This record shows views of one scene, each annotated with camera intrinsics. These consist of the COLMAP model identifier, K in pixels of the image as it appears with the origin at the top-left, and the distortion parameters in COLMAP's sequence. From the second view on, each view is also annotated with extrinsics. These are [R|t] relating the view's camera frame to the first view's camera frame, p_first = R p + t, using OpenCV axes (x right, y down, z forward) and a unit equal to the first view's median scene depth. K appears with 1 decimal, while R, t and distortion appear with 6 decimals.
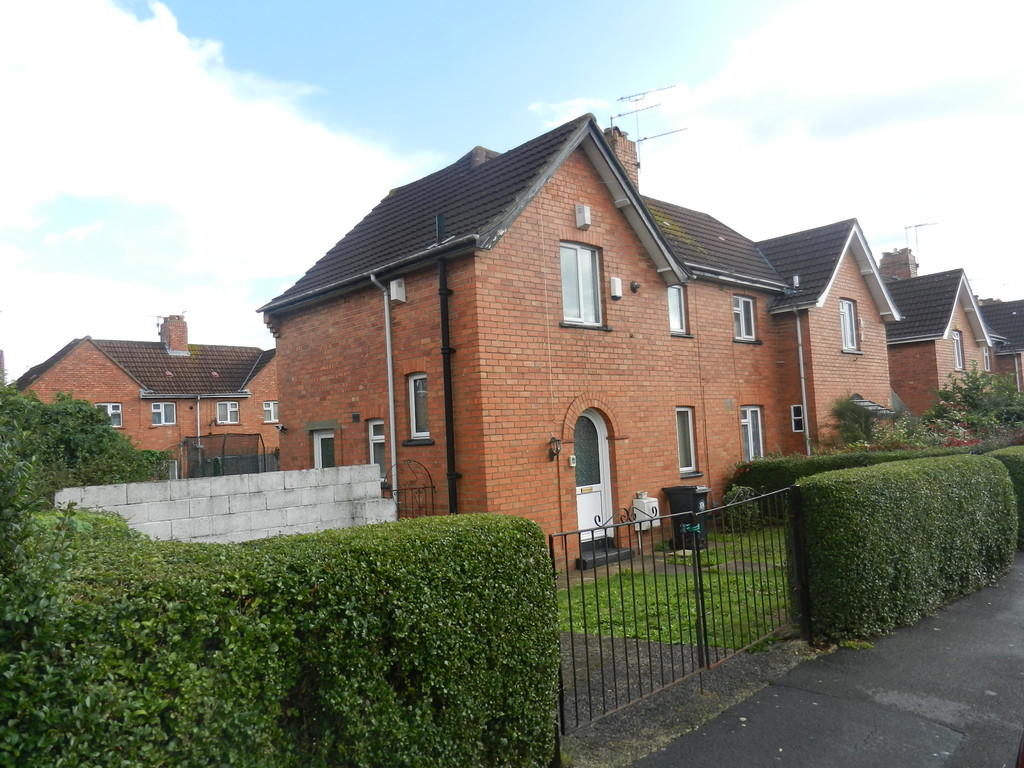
lens RADIAL K [[755.9, 0, 513.8], [0, 755.9, 389.4], [0, 0, 1]] dist [0.007839, -0.004672]
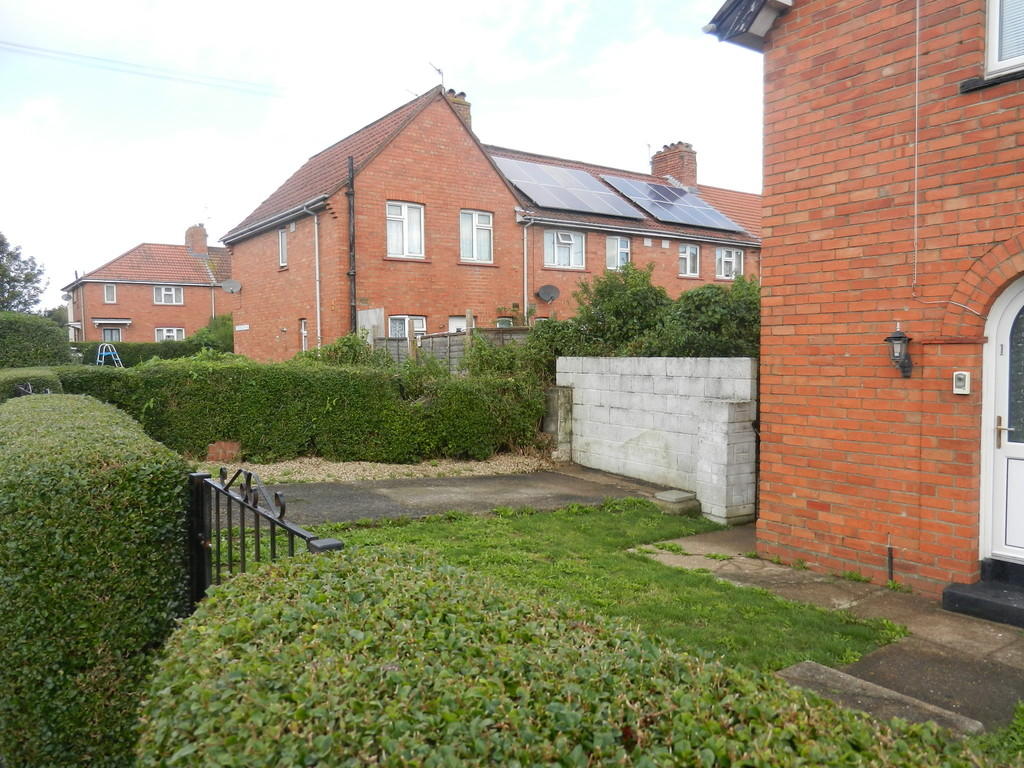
lens RADIAL K [[755.9, 0, 511.6], [0, 755.9, 387.6], [0, 0, 1]] dist [0.007839, -0.004672]
pose [[-0.131474, 0.109276, -0.985278, 0.525186], [0.079600, 0.991860, 0.099385, 0.025459], [0.988119, -0.065362, -0.139102, 0.711149]]
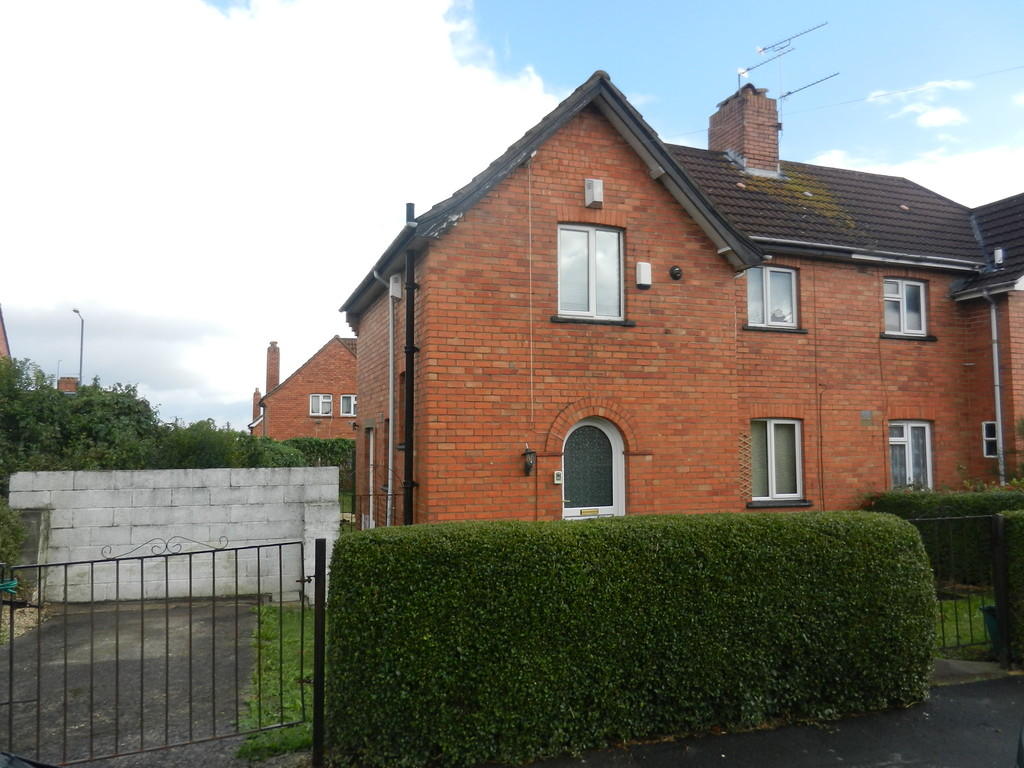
lens RADIAL K [[755.9, 0, 512.1], [0, 755.9, 386.8], [0, 0, 1]] dist [0.007839, -0.004672]
pose [[0.915535, 0.021347, -0.401672, 0.337950], [-0.021170, 0.999764, 0.004880, -0.010602], [0.401681, 0.004036, 0.915771, 0.170389]]
